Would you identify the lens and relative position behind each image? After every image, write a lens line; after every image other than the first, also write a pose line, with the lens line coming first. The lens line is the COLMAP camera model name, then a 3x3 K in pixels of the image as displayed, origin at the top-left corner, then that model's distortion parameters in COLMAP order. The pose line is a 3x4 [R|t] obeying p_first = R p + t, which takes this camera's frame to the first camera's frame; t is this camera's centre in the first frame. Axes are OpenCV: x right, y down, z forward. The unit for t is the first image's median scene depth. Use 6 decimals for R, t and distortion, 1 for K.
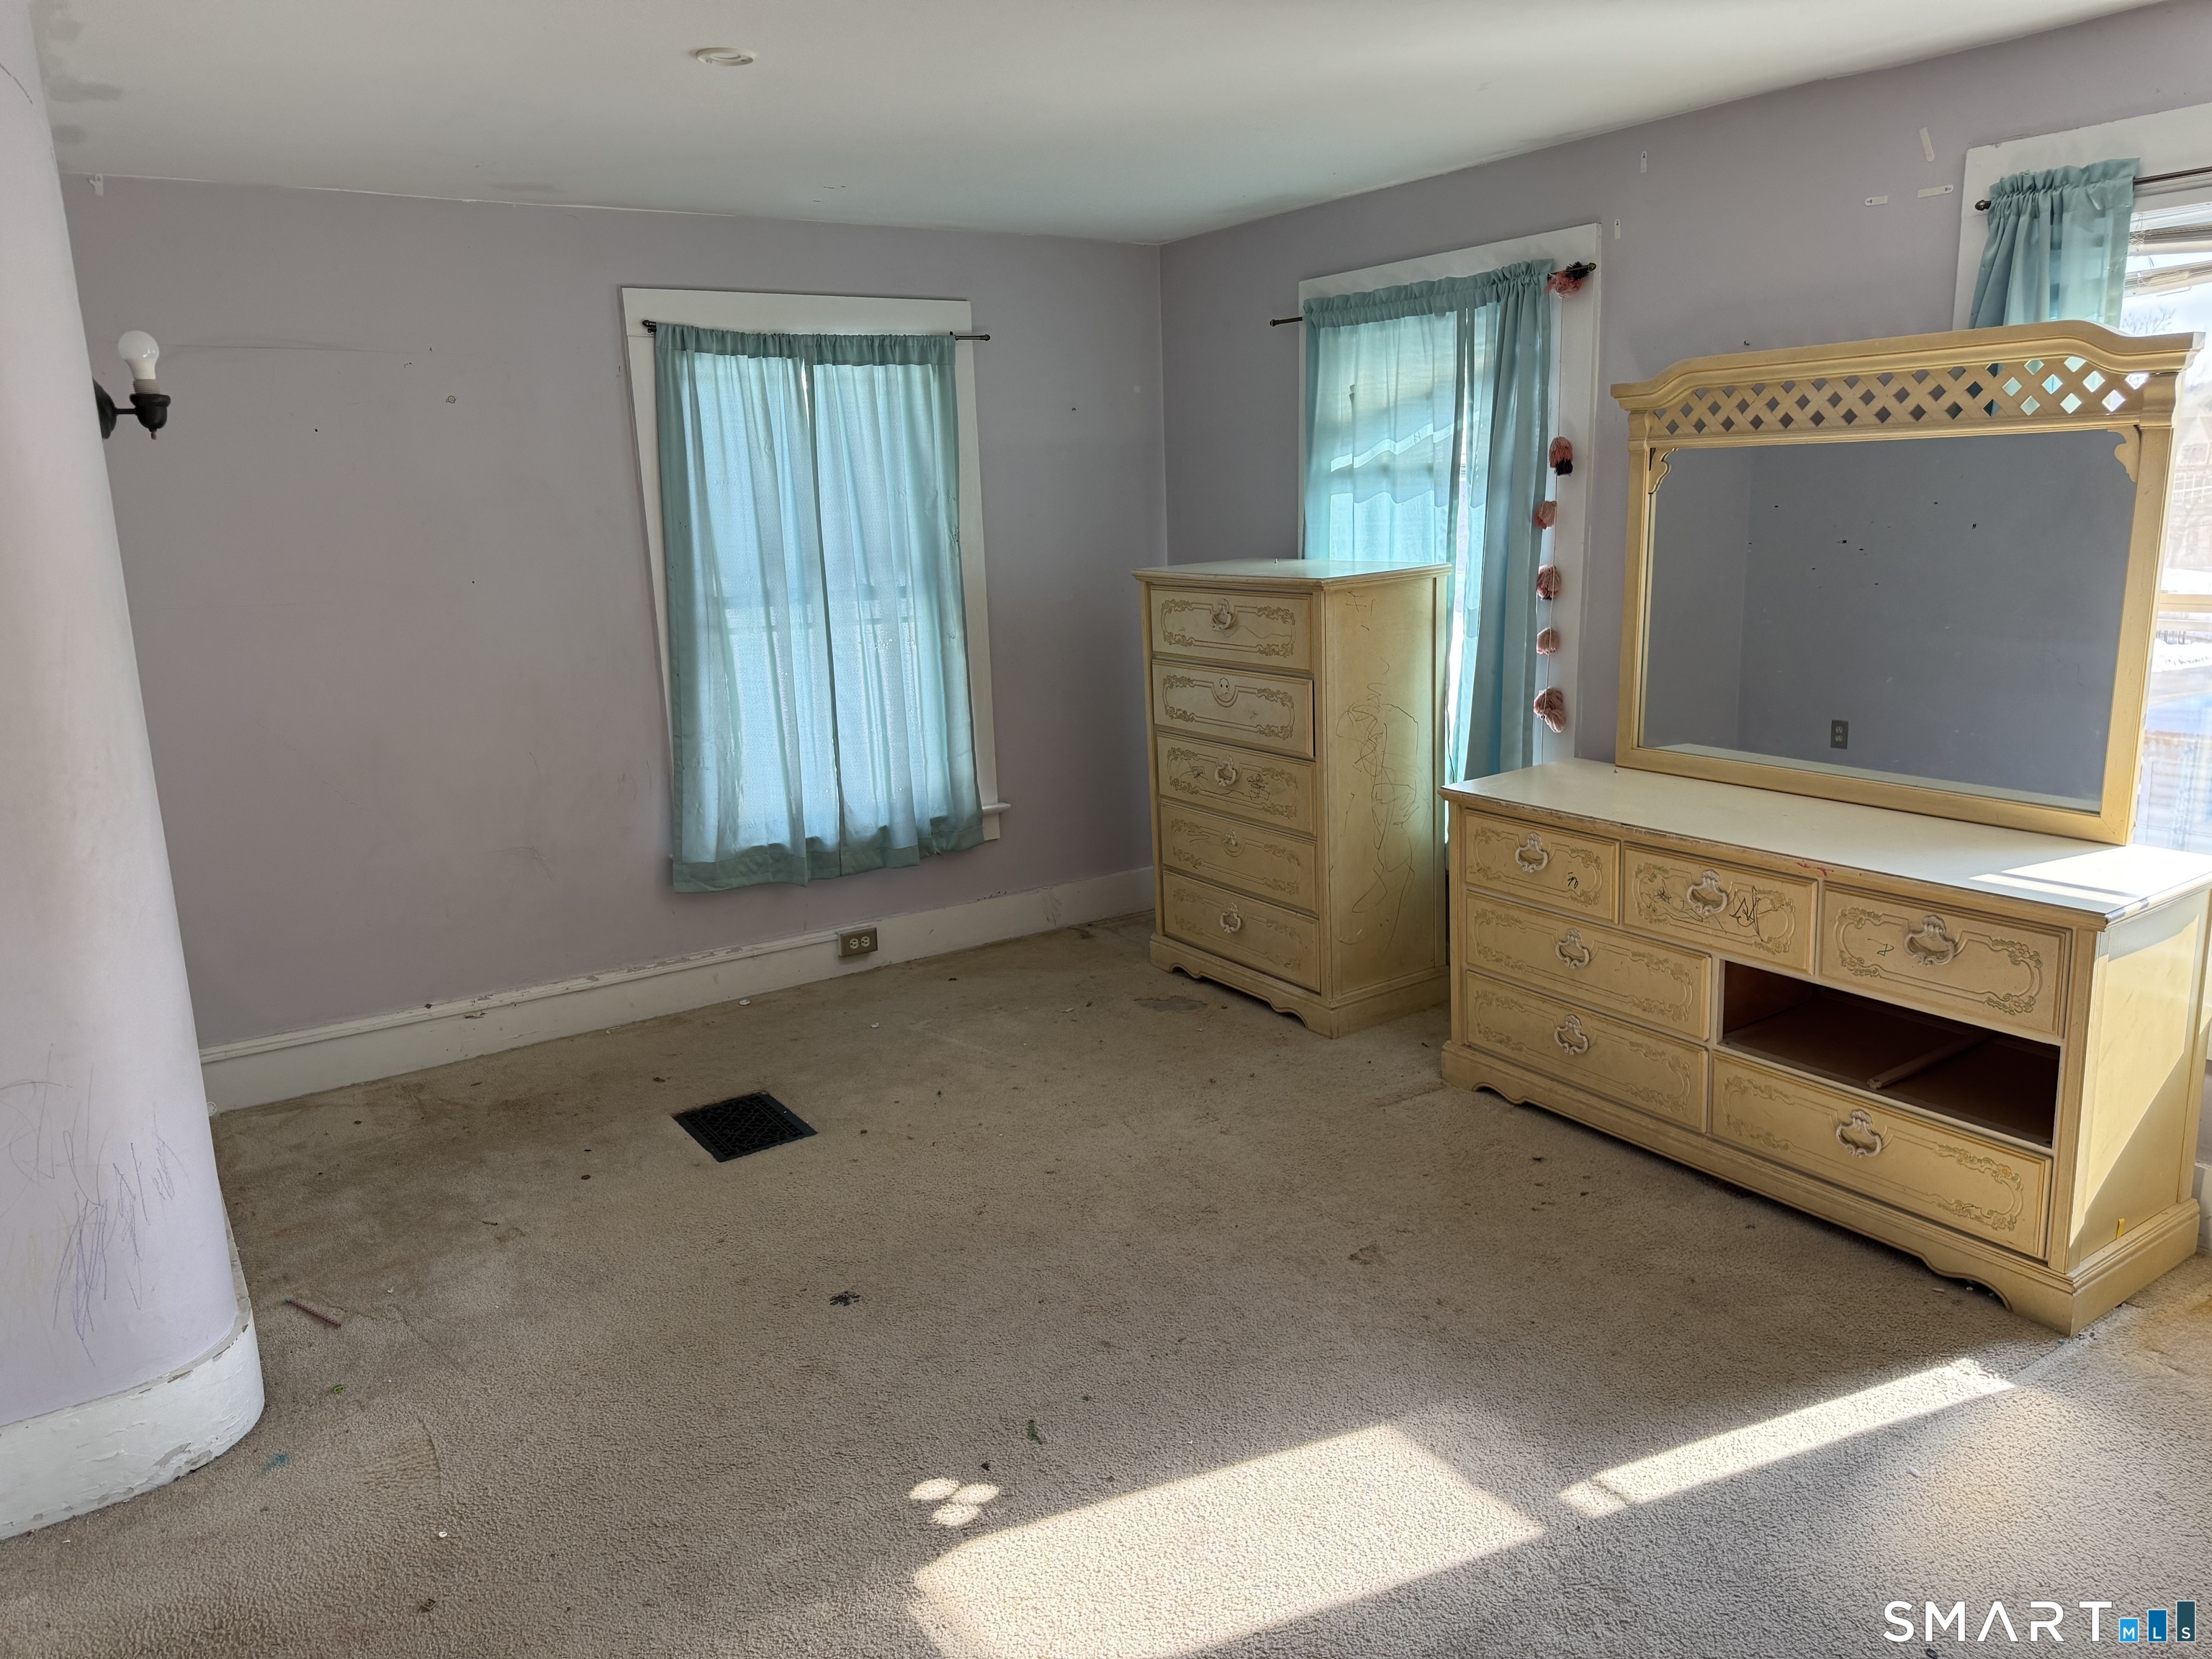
lens RADIAL K [[1569.9, 0, 1121.8], [0, 1569.9, 849.4], [0, 0, 1]] dist [0.049244, -0.068876]
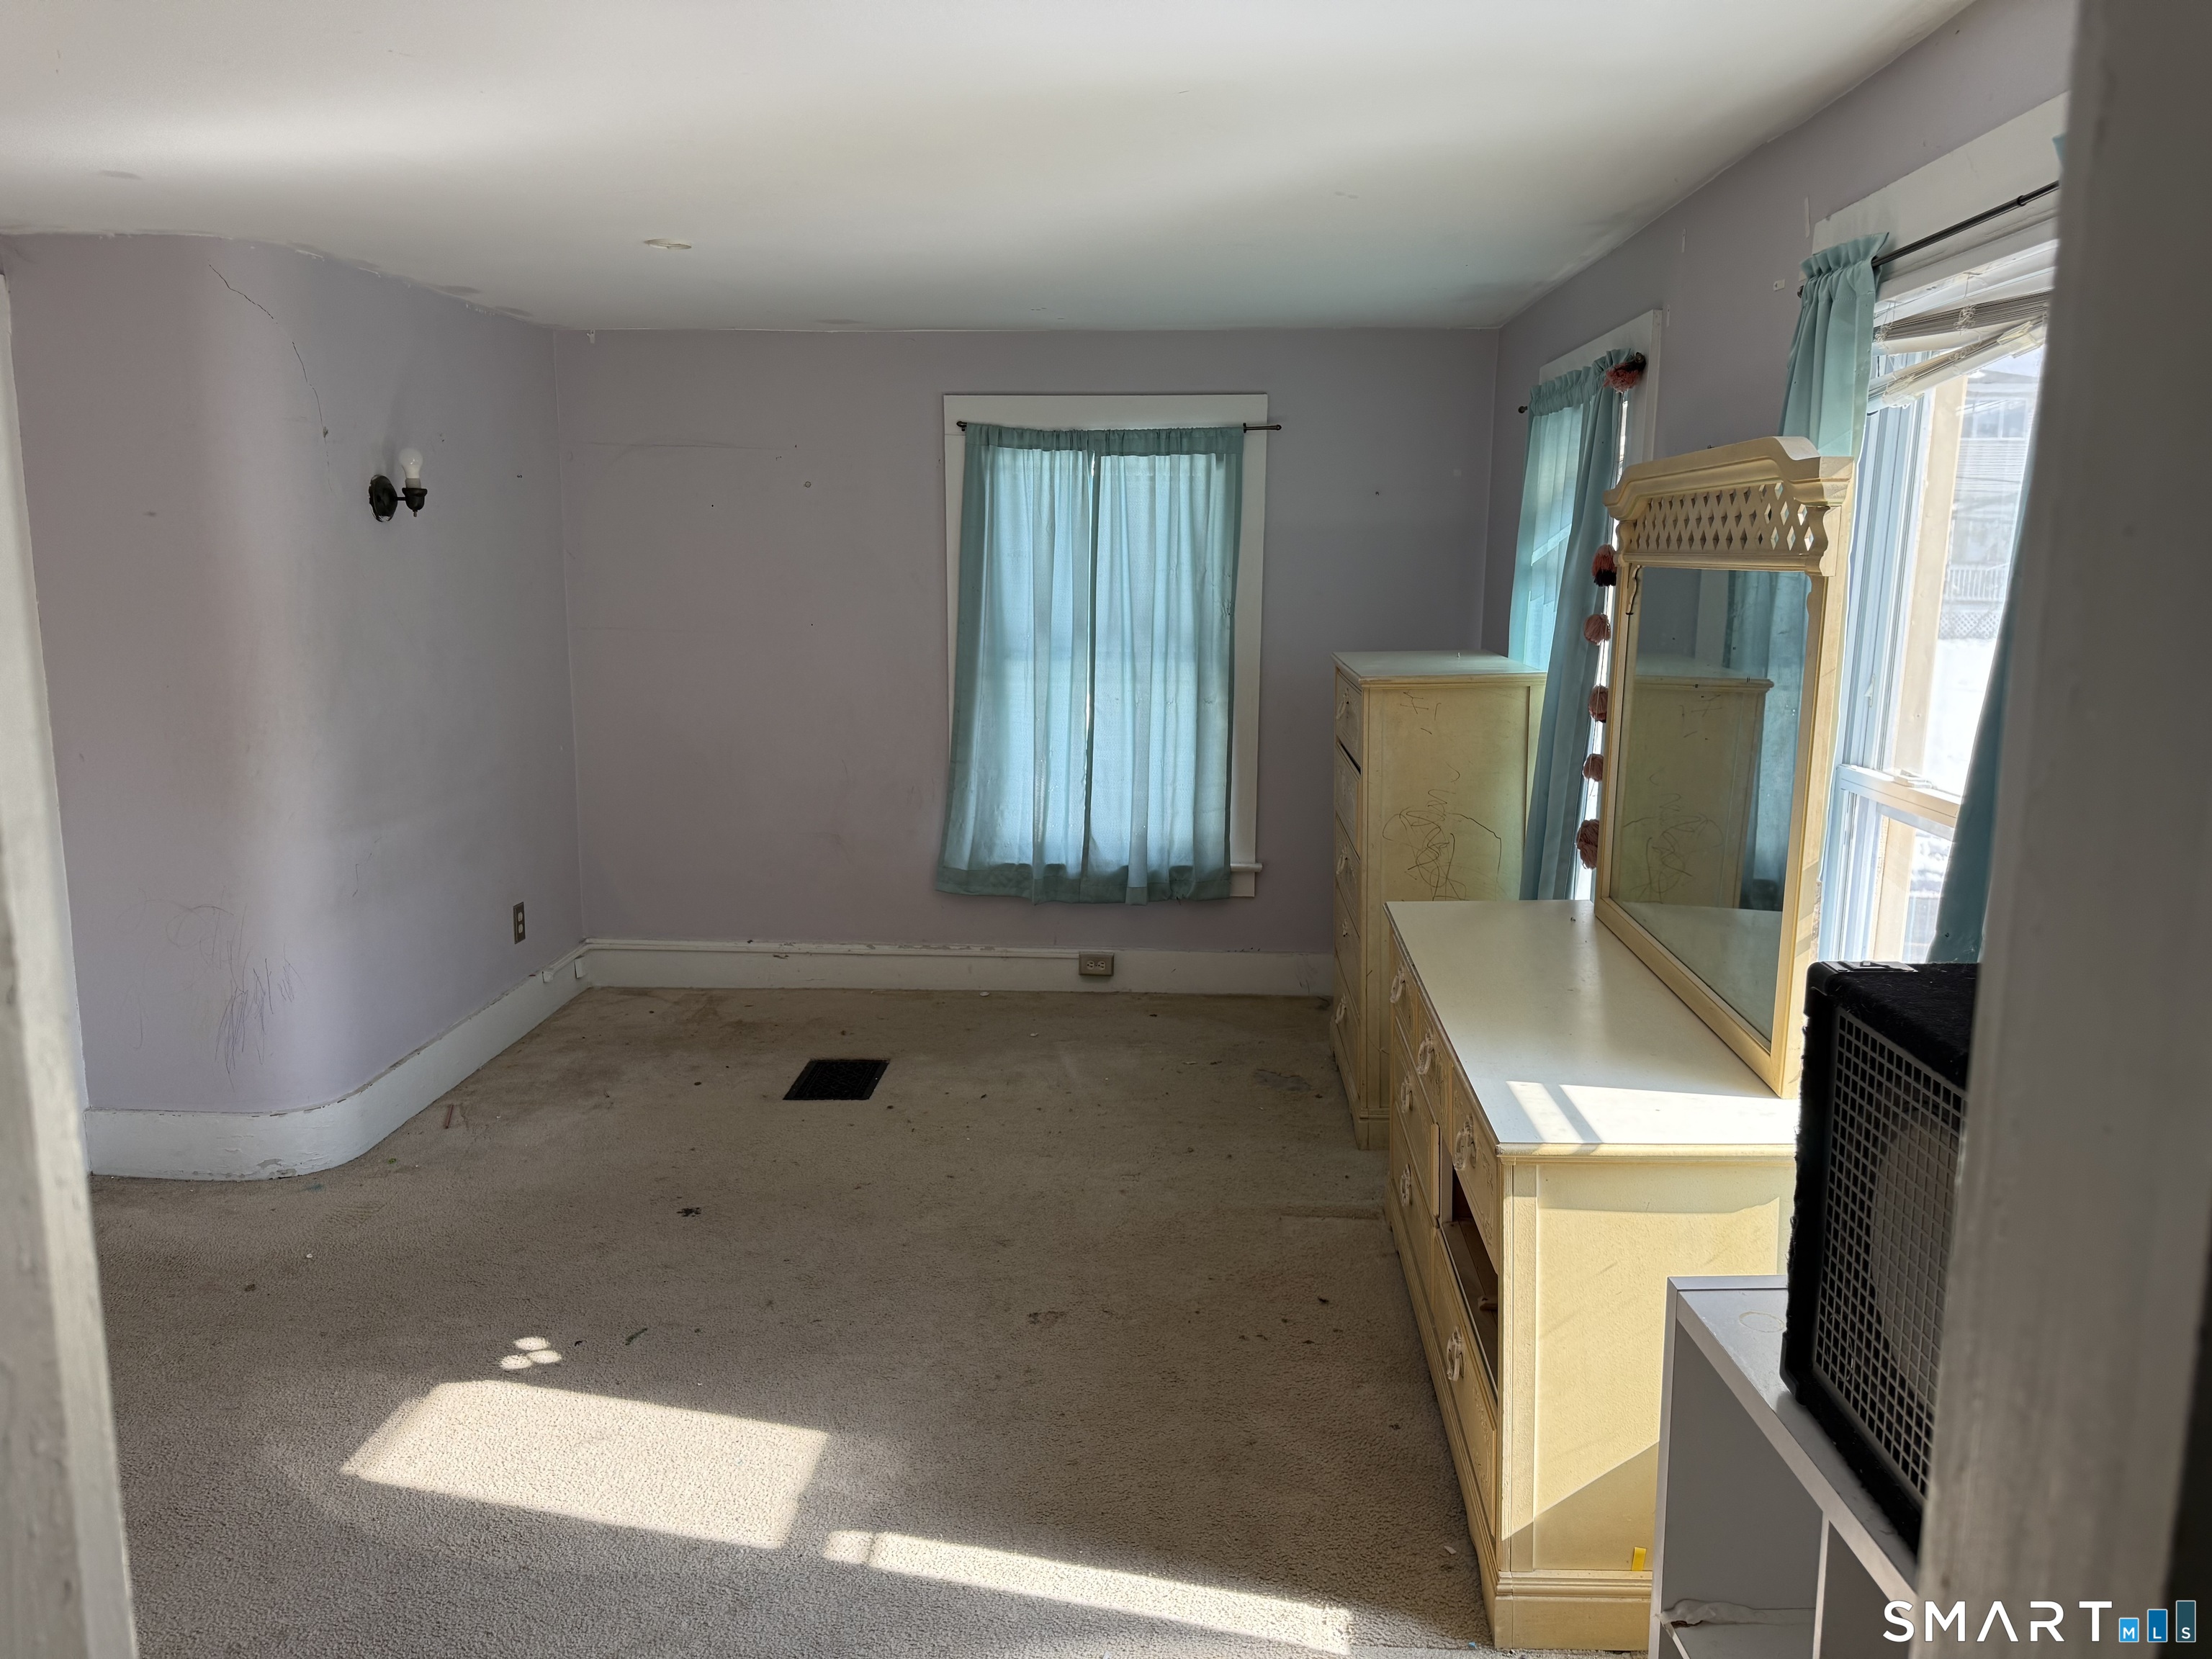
lens RADIAL K [[1569.9, 0, 1110.1], [0, 1569.9, 824.6], [0, 0, 1]] dist [0.049244, -0.068876]
pose [[0.799859, 0.142096, -0.583124, 0.519927], [-0.167852, 0.985762, 0.009971, -0.056483], [0.576239, 0.089903, 0.812322, 0.102252]]
